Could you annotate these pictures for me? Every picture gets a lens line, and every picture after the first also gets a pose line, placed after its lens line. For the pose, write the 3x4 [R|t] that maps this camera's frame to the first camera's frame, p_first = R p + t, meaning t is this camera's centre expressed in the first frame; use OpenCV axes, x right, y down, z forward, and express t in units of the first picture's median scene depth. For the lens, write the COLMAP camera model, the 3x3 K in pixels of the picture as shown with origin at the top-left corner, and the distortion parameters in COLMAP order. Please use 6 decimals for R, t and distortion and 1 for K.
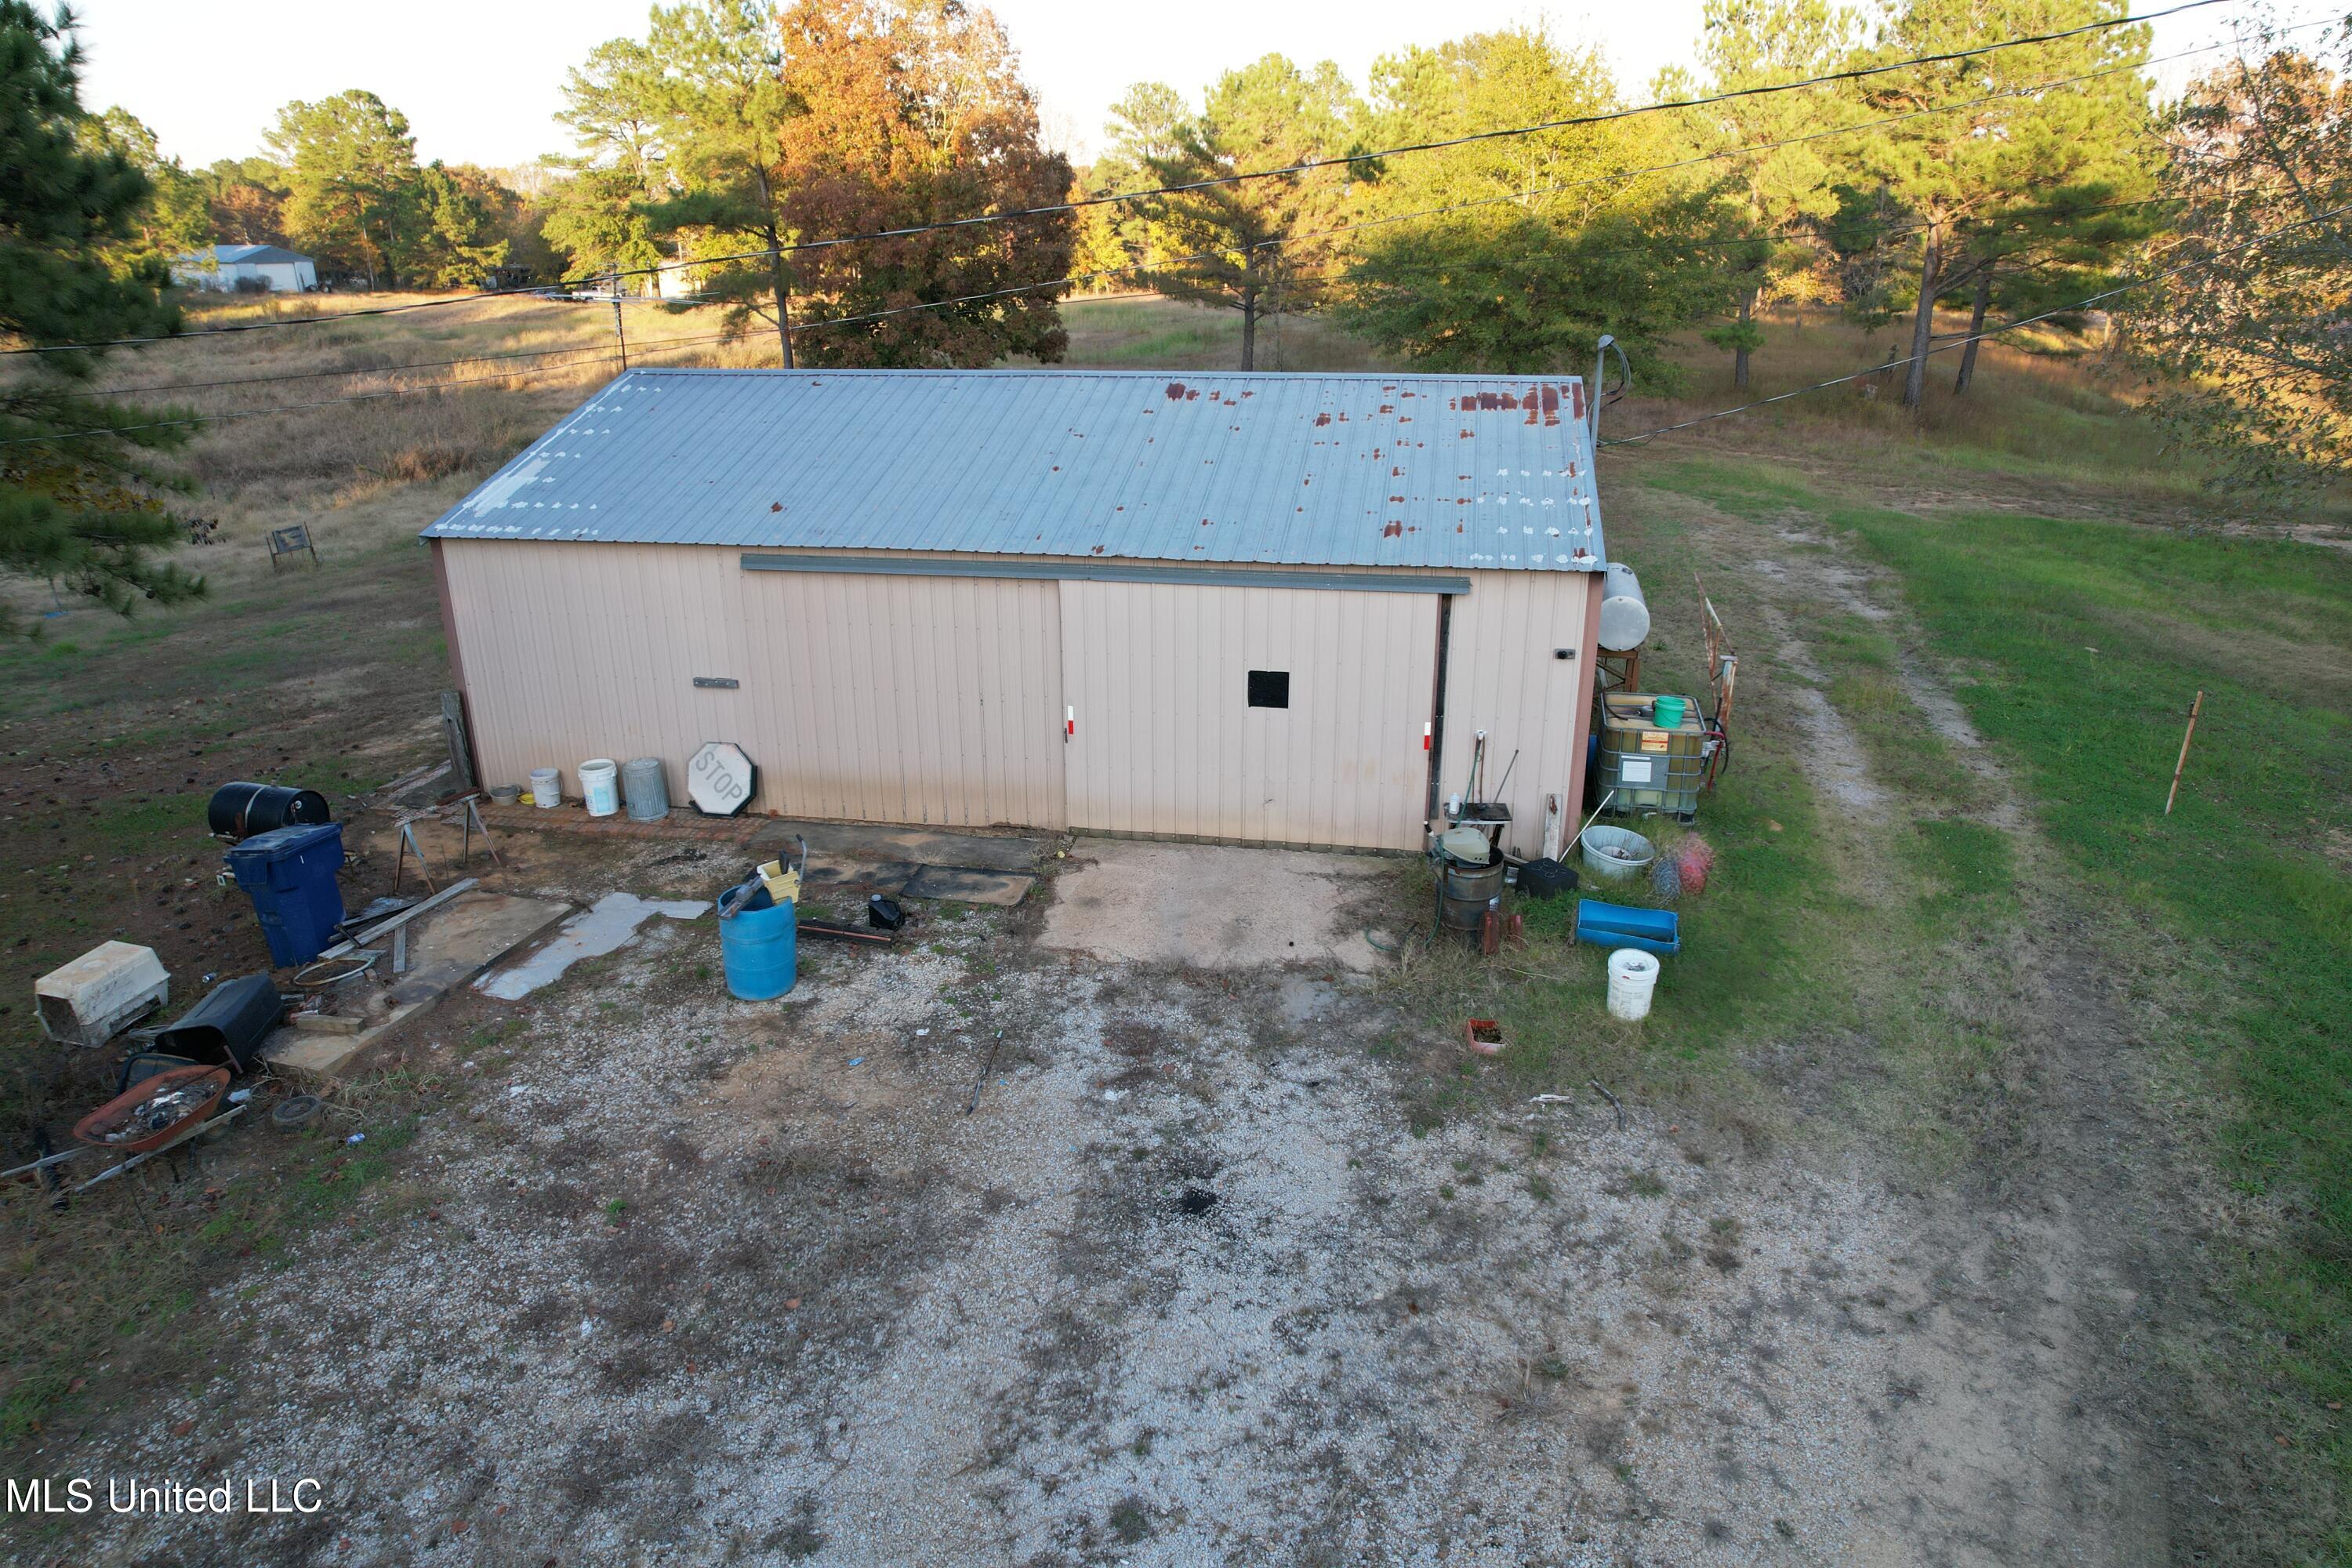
lens RADIAL K [[1506.1, 0, 1176.0], [0, 1506.1, 784.0], [0, 0, 1]] dist [-0.124897, 0.131178]
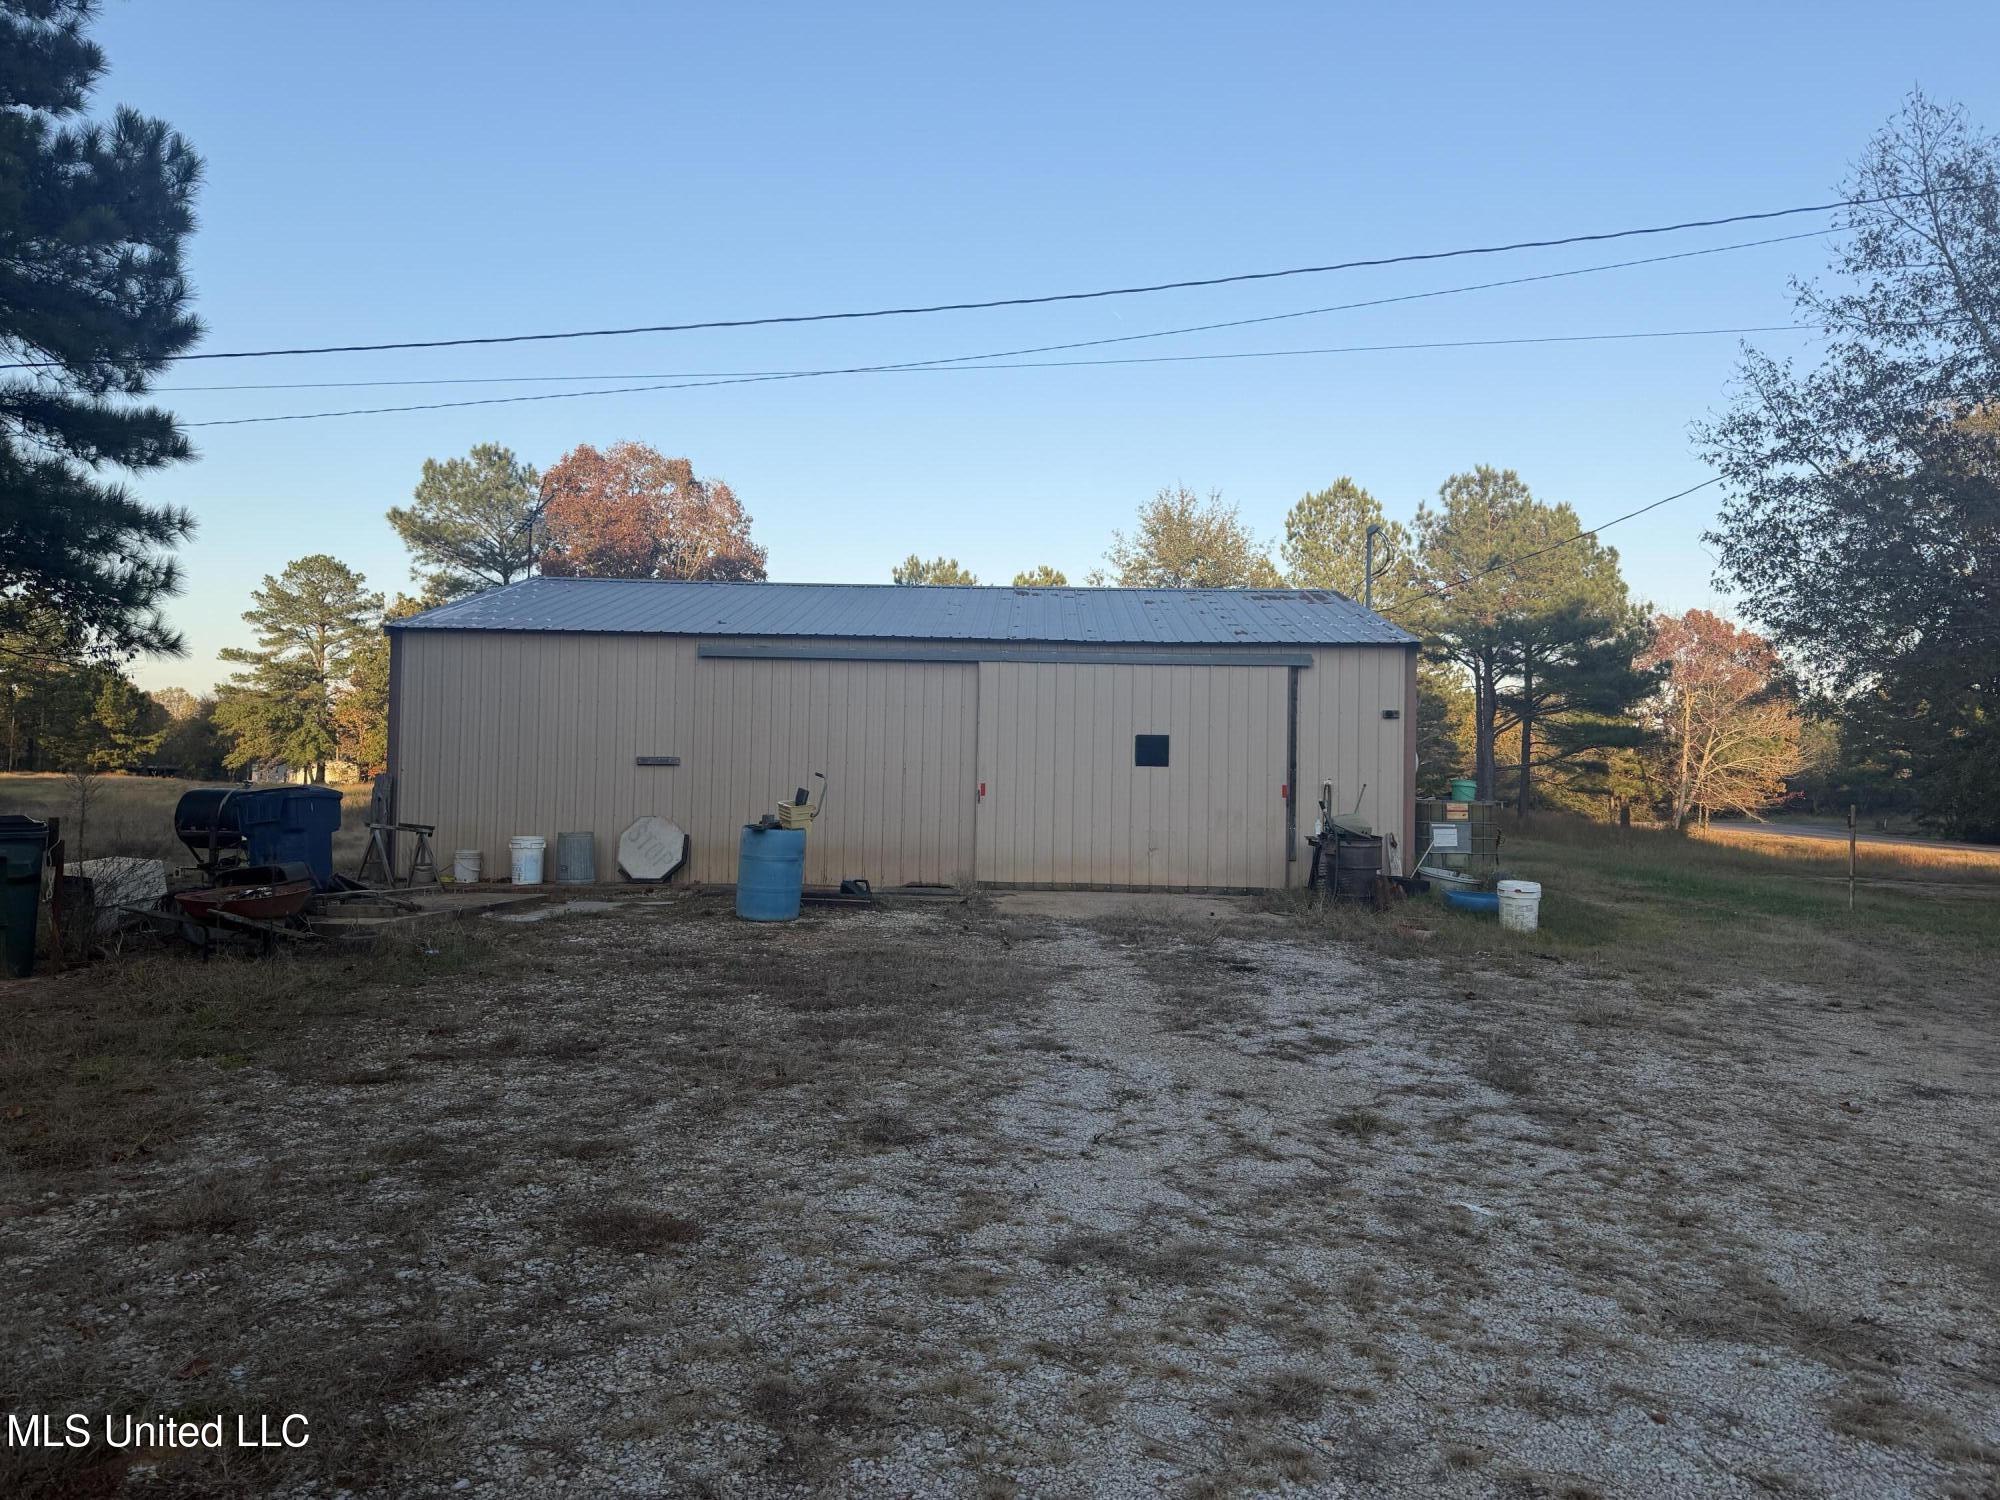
lens RADIAL K [[1395.9, 0, 1000.0], [0, 1395.9, 750.0], [0, 0, 1]] dist [0.052604, -0.058349]
pose [[0.988096, 0.026292, 0.151575, -0.205799], [0.032647, 0.927007, -0.373620, 0.315683], [-0.150335, 0.374120, 0.915114, -0.009496]]
